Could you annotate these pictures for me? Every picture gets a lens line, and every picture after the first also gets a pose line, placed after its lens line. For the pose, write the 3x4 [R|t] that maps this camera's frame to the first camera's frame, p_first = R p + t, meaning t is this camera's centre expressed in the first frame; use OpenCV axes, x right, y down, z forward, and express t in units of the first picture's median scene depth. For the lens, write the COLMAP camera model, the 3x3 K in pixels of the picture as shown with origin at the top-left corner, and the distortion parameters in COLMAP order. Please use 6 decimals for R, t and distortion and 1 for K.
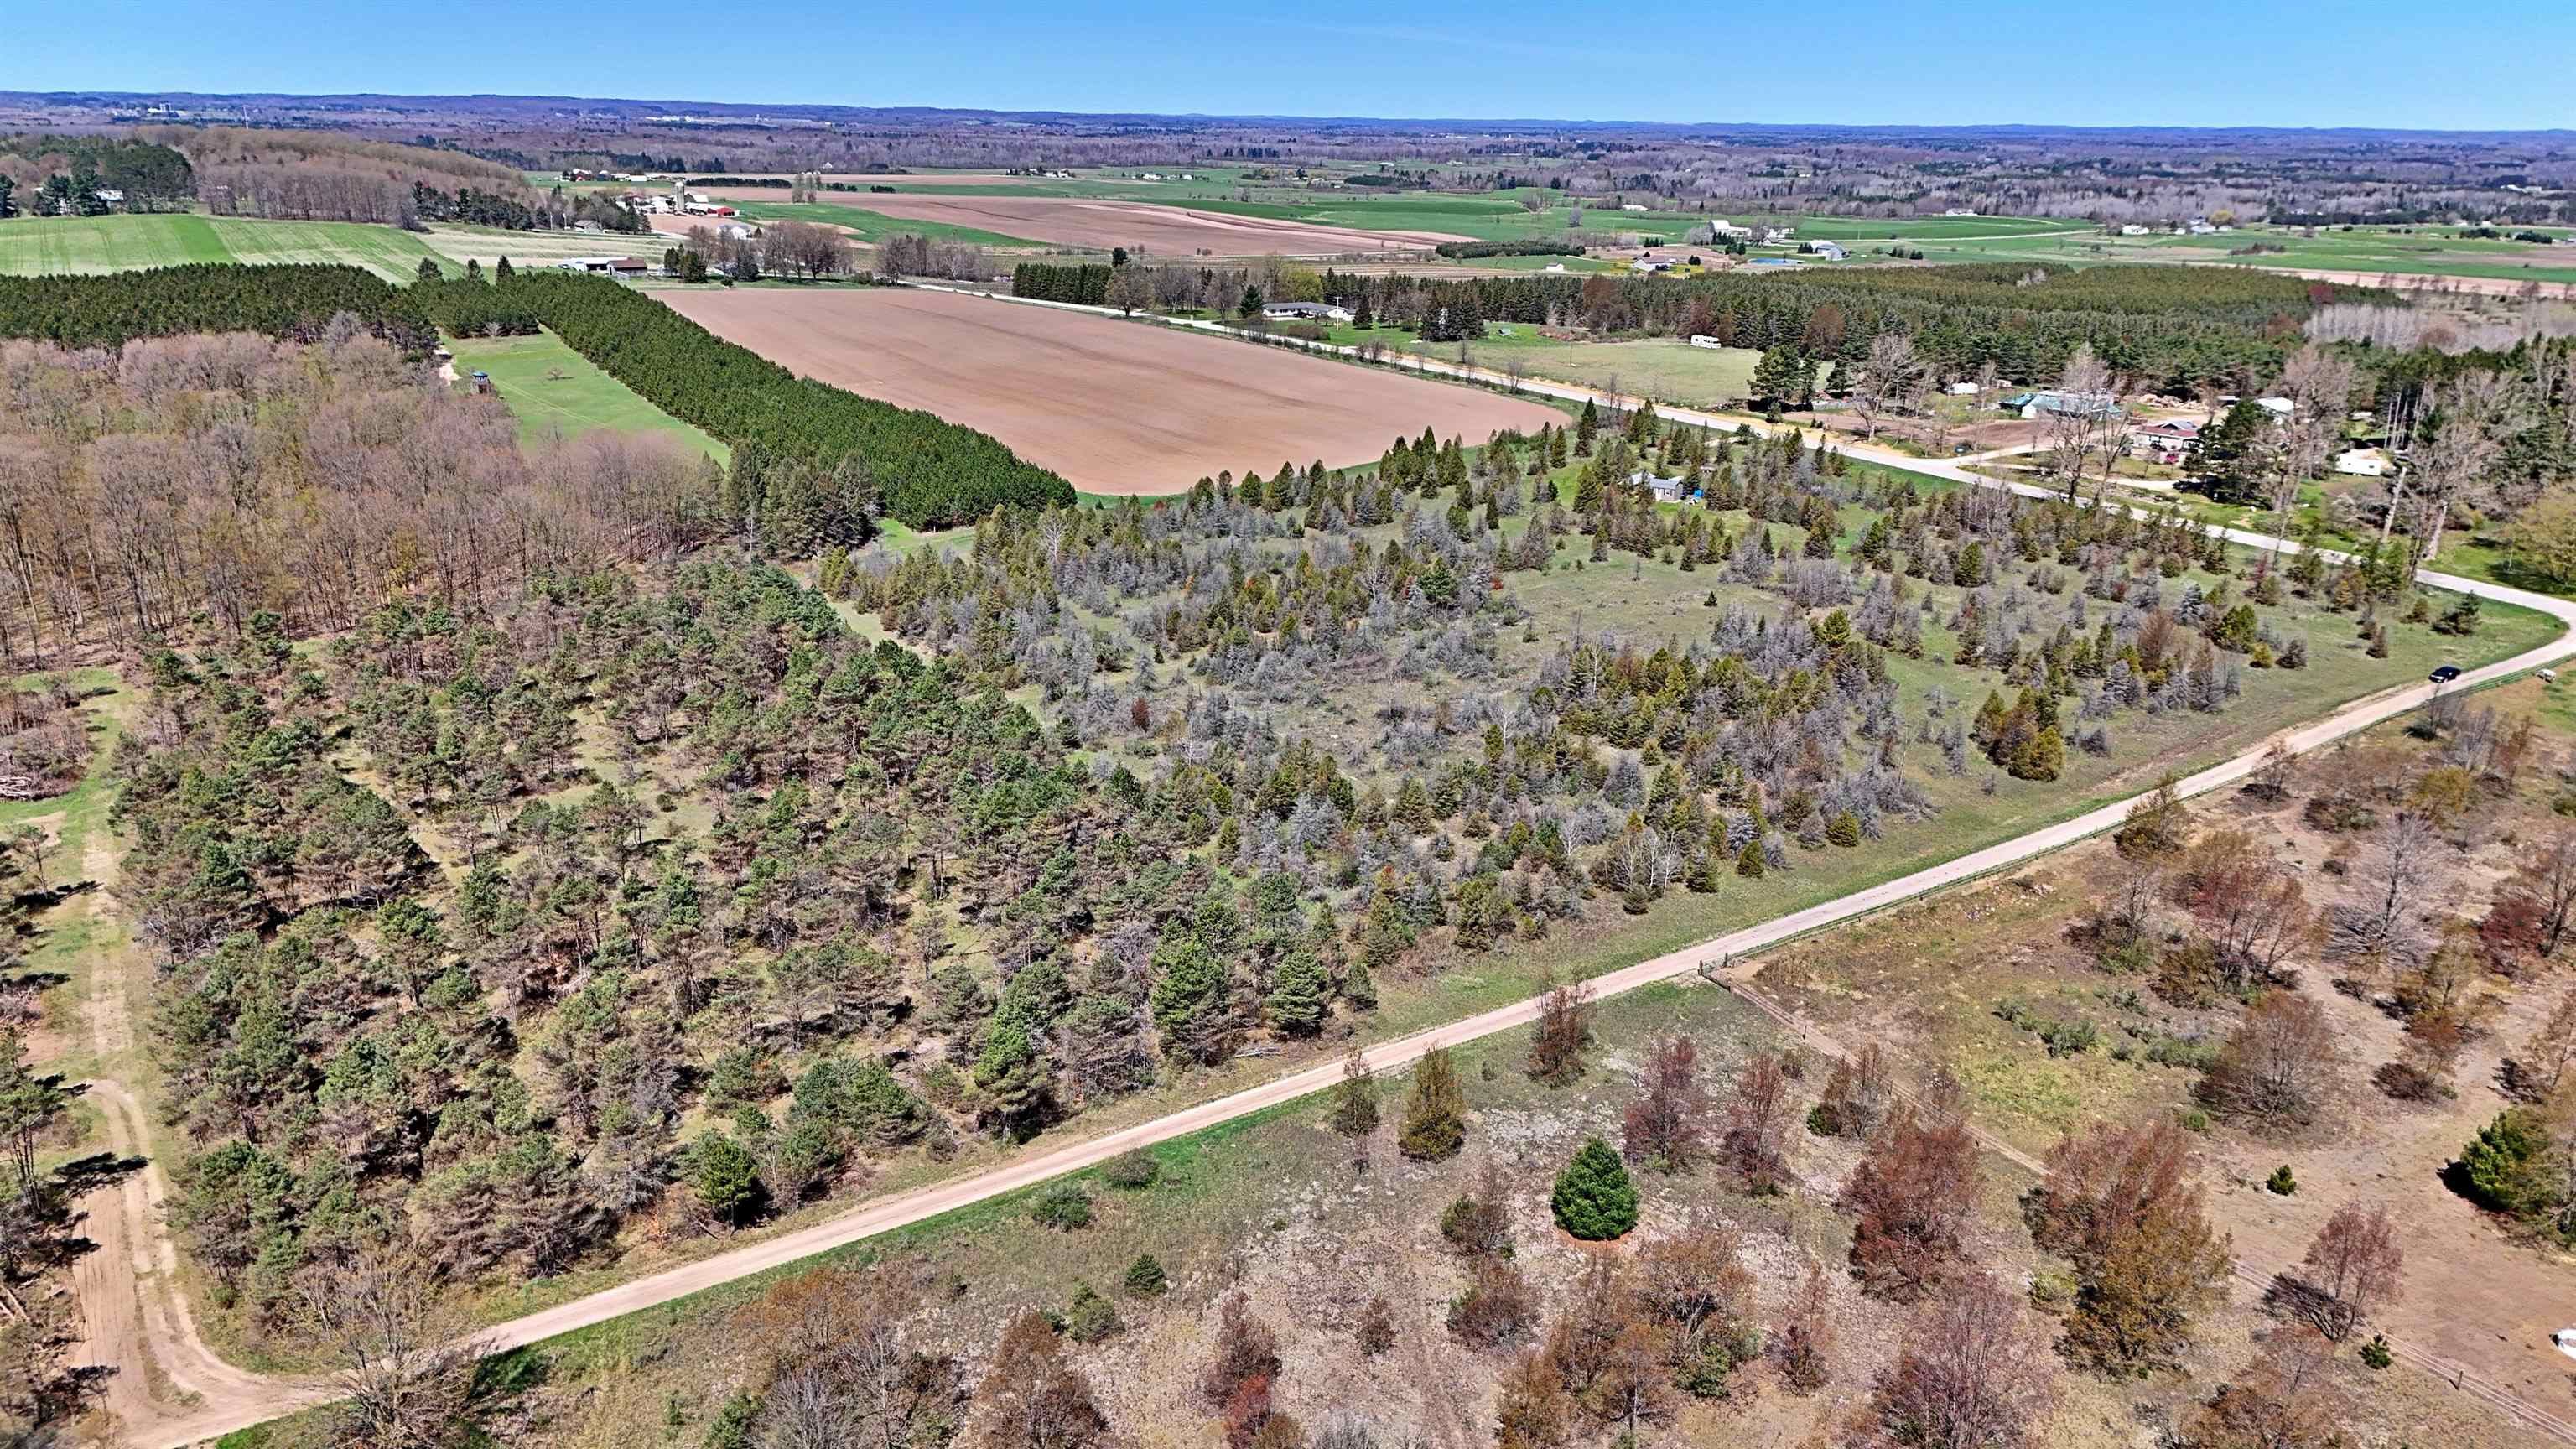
lens RADIAL K [[1882.1, 0, 1288.0], [0, 1882.1, 724.5], [0, 0, 1]] dist [0.087444, -0.090933]
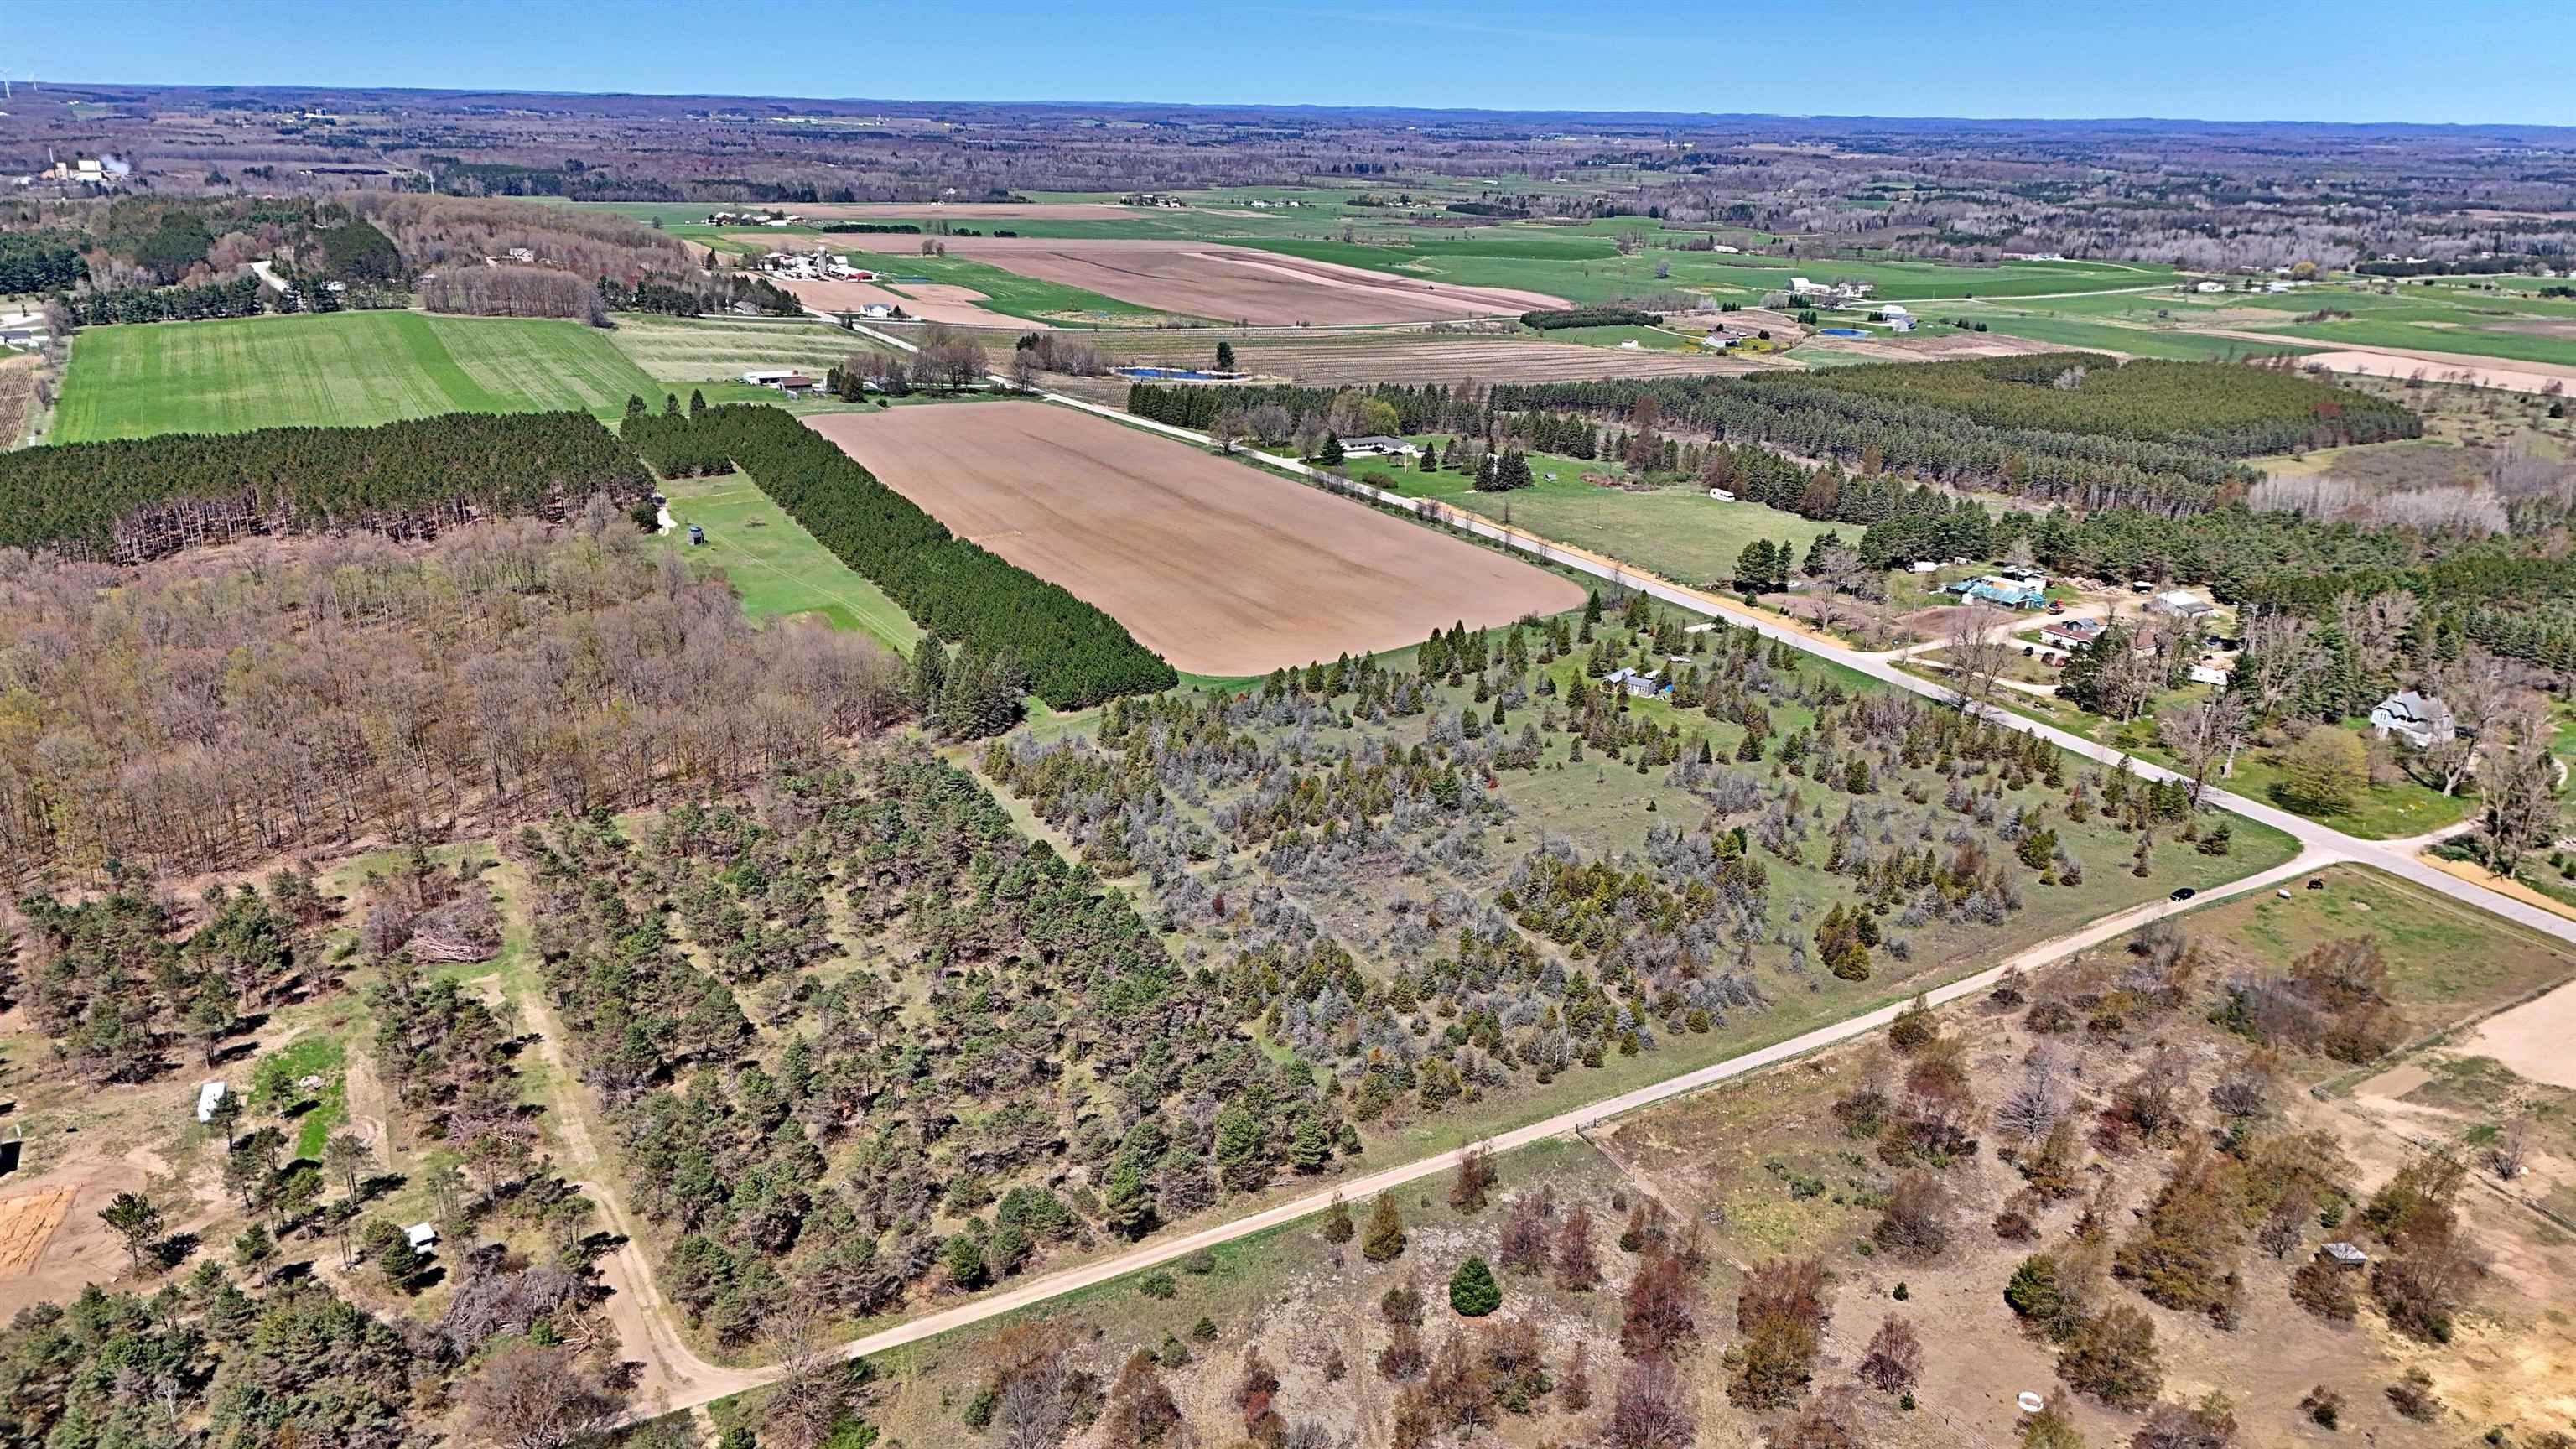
lens RADIAL K [[1890.5, 0, 1286.4], [0, 1890.5, 684.7], [0, 0, 1]] dist [0.111728, -0.160010]
pose [[0.998373, 0.017663, -0.054209, 0.048301], [-0.018471, 0.999725, -0.014452, -0.159435], [0.053939, 0.015430, 0.998425, -0.434734]]
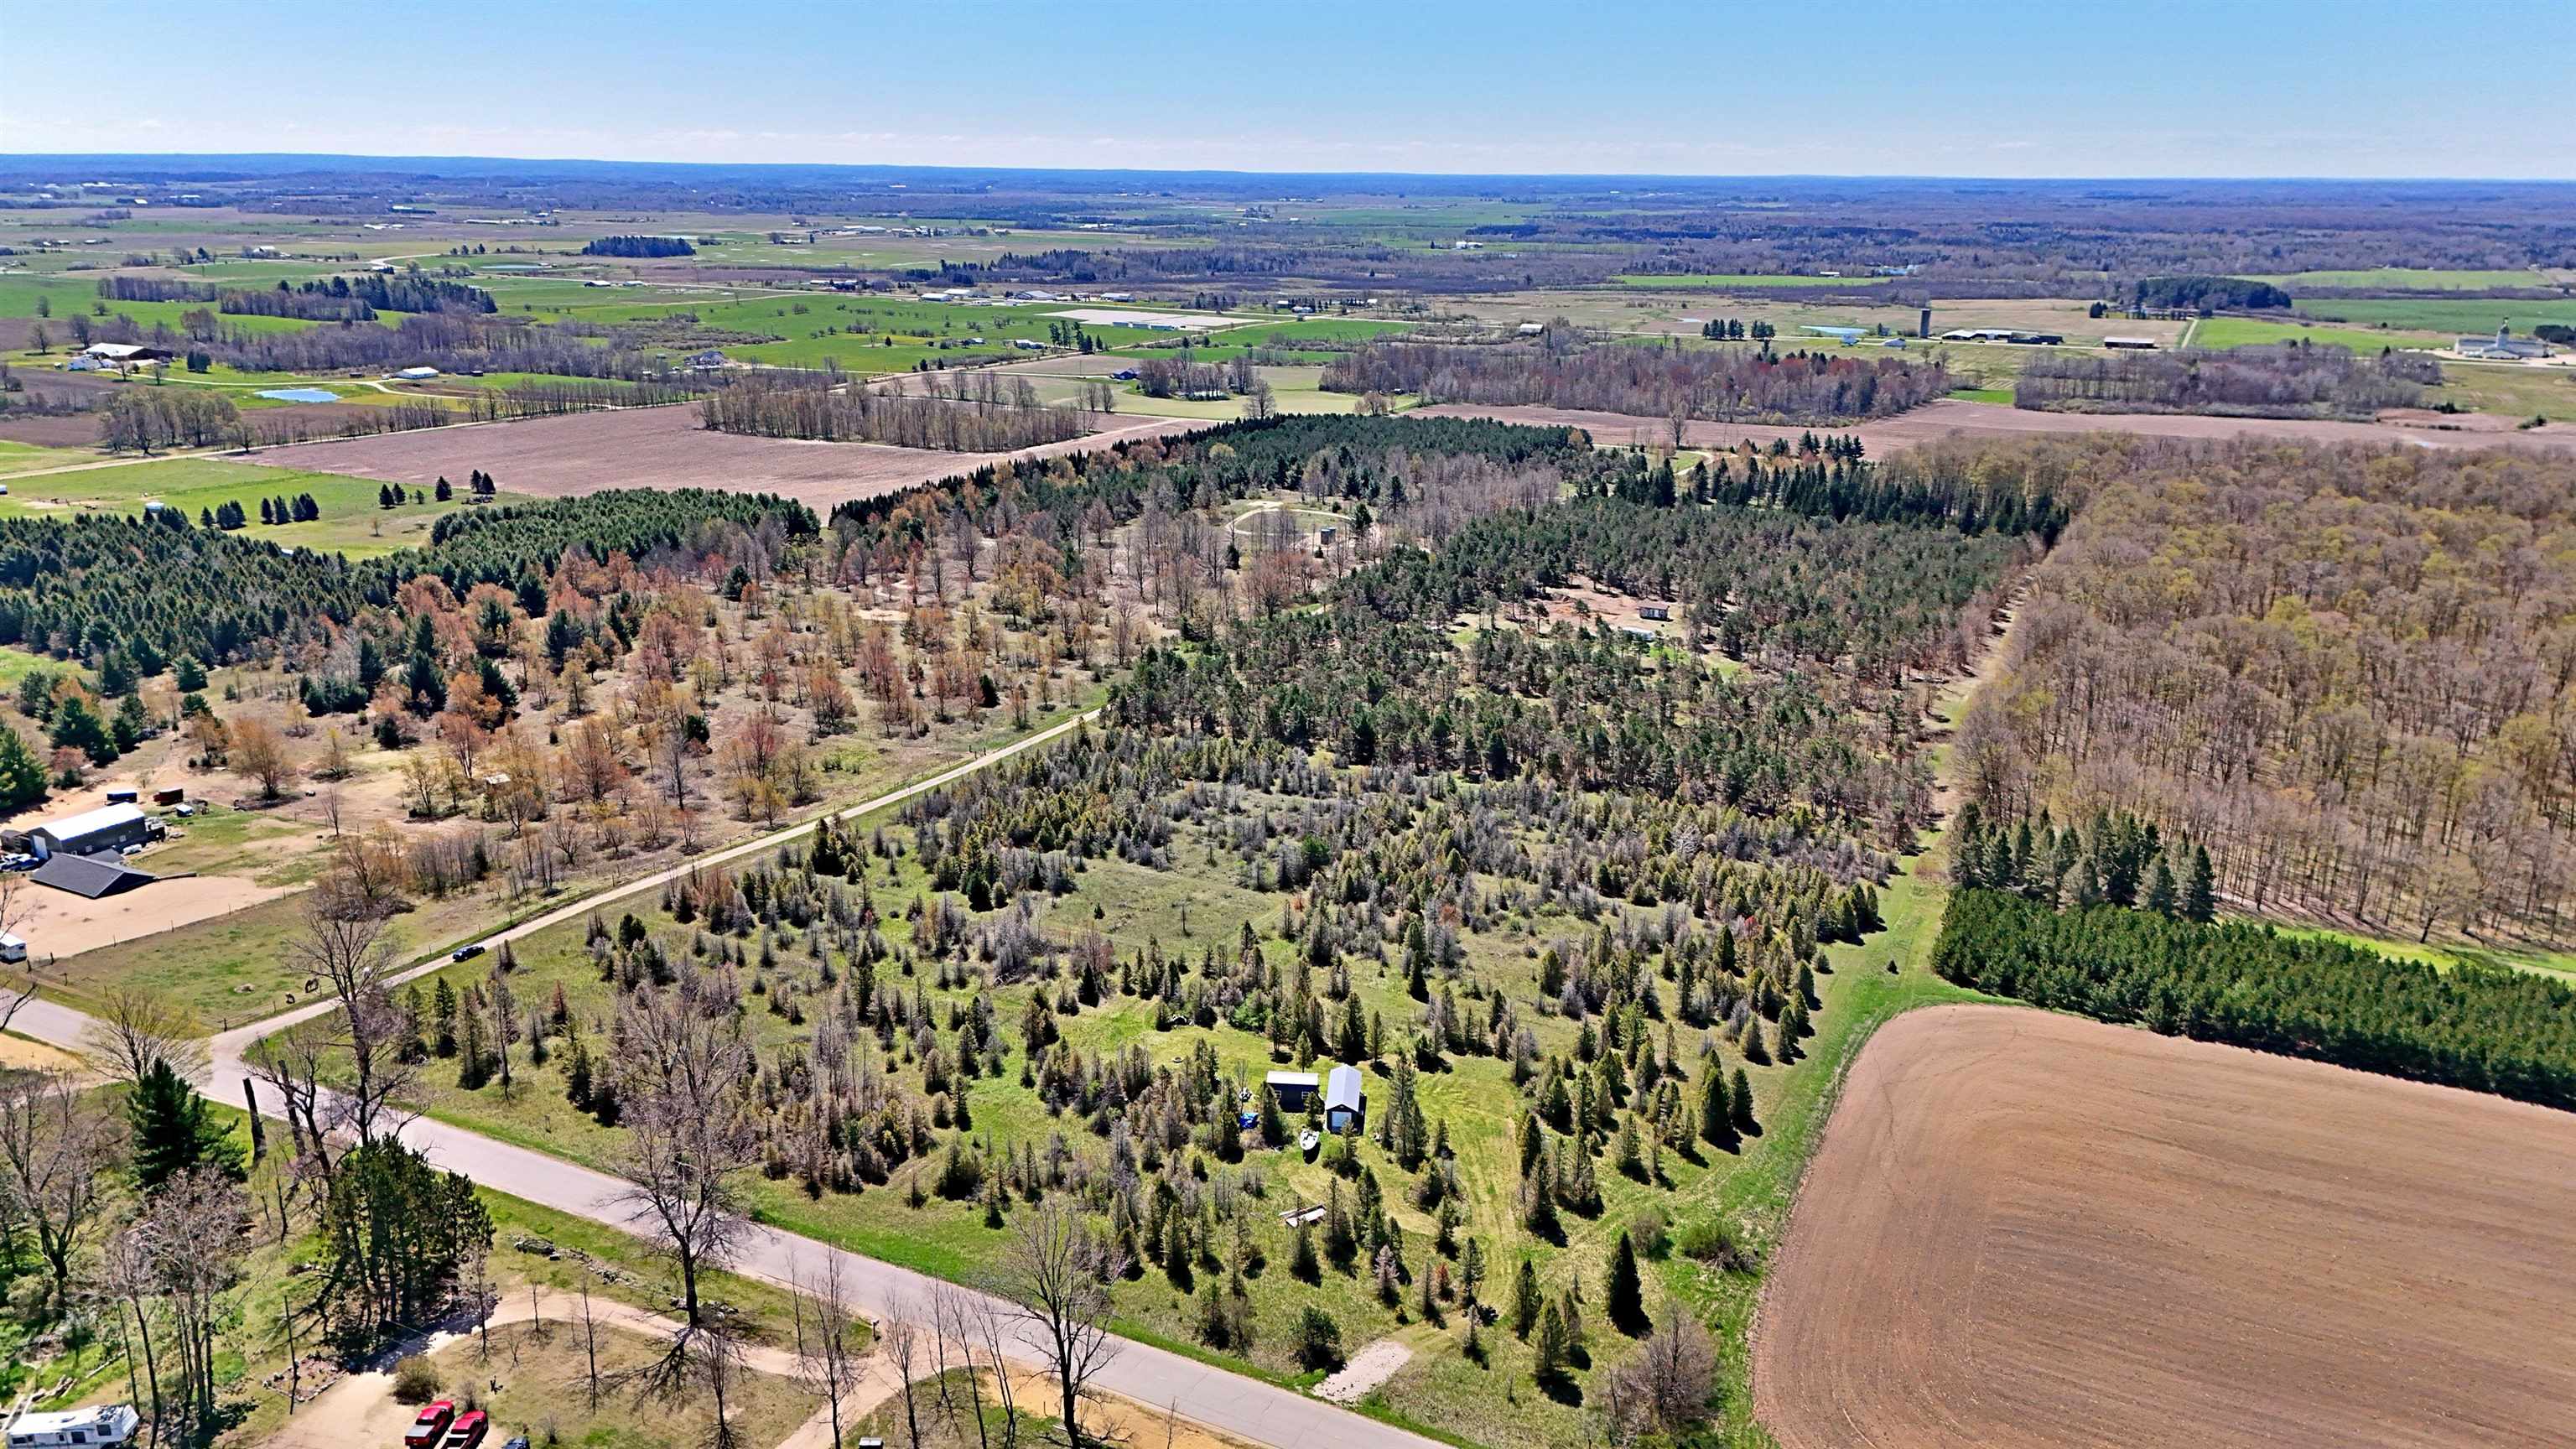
lens RADIAL K [[1882.1, 0, 1288.0], [0, 1882.1, 724.5], [0, 0, 1]] dist [0.087444, -0.090933]
pose [[-0.863840, 0.118183, -0.489707, 0.805154], [-0.179450, 0.836137, 0.518337, -0.906880], [0.470721, 0.535638, -0.701080, 2.181312]]
